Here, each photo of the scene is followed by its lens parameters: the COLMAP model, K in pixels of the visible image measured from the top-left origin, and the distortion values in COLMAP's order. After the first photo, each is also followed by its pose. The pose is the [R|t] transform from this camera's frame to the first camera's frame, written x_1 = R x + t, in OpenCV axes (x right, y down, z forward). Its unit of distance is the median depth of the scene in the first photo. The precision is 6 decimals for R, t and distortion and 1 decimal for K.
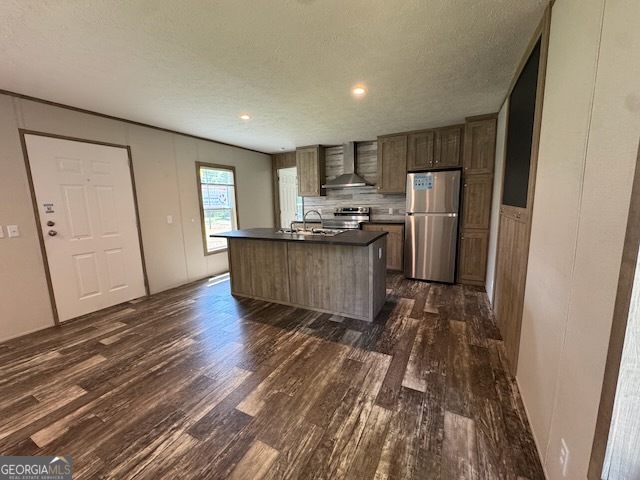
lens RADIAL K [[256.8, 0, 318.3], [0, 256.8, 241.7], [0, 0, 1]] dist [-0.002340, -0.000081]
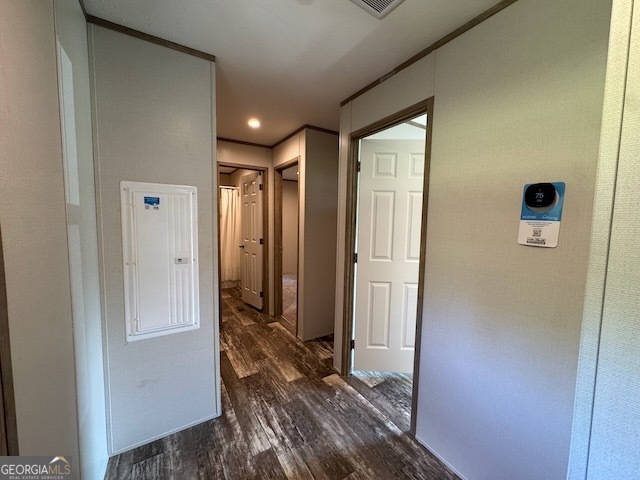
lens RADIAL K [[256.8, 0, 319.9], [0, 256.8, 238.6], [0, 0, 1]] dist [-0.002340, -0.000081]
pose [[-0.501794, 0.082496, -0.861045, 0.825811], [-0.136187, 0.975492, 0.172827, -0.291396], [0.854199, 0.203986, -0.478261, 1.353309]]
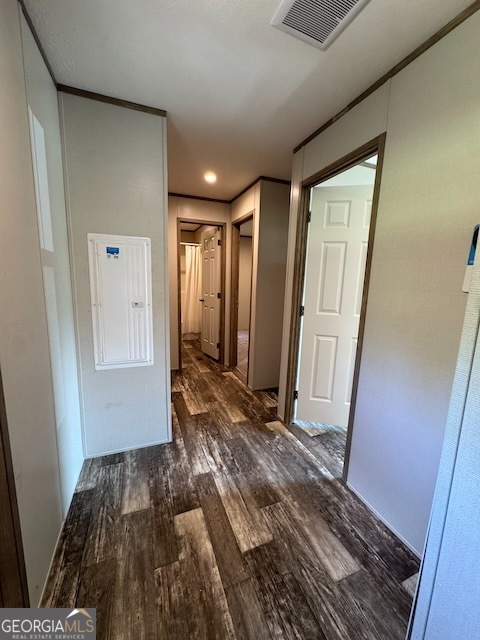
lens RADIAL K [[256.8, 0, 240.0], [0, 256.8, 318.7], [0, 0, 1]] dist [-0.002340, -0.000081]
pose [[-0.652308, 0.124376, -0.747680, 0.807164], [-0.128067, 0.954176, 0.270458, -0.269429], [0.747056, 0.272175, -0.606488, 1.467378]]
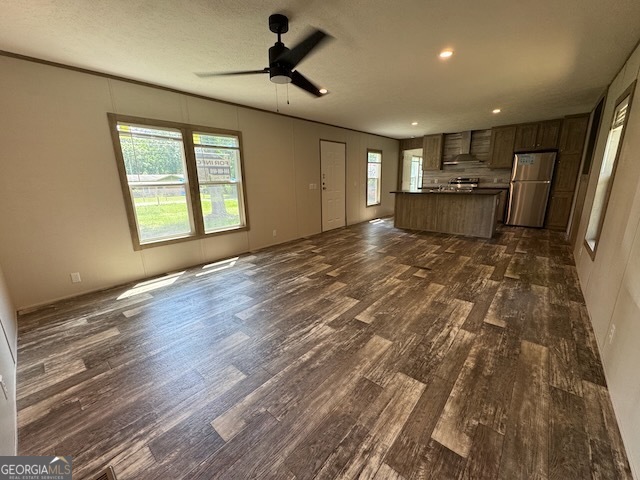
lens RADIAL K [[256.8, 0, 315.8], [0, 256.8, 242.7], [0, 0, 1]] dist [-0.002340, -0.000081]
pose [[0.972197, 0.061082, -0.226057, 0.148484], [-0.038546, 0.993955, 0.102800, -0.029598], [0.230970, -0.091228, 0.968674, 0.304665]]
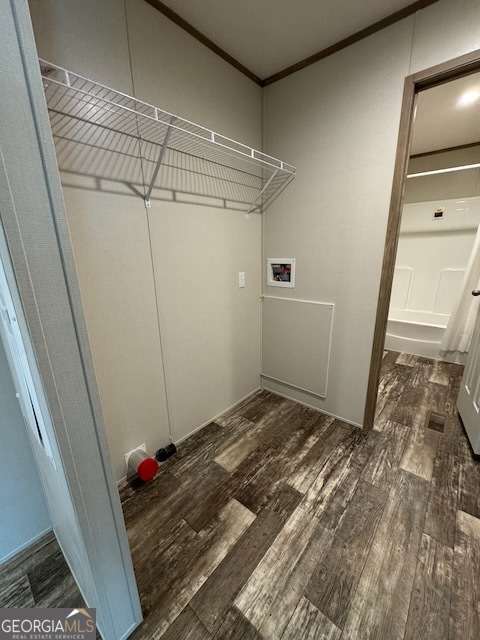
lens RADIAL K [[256.8, 0, 240.5], [0, 256.8, 318.3], [0, 0, 1]] dist [-0.002340, -0.000081]
pose [[-0.973961, -0.017593, 0.226032, 0.224905], [0.075550, 0.914814, 0.396746, -0.224504], [-0.213757, 0.403492, -0.889664, 1.452365]]
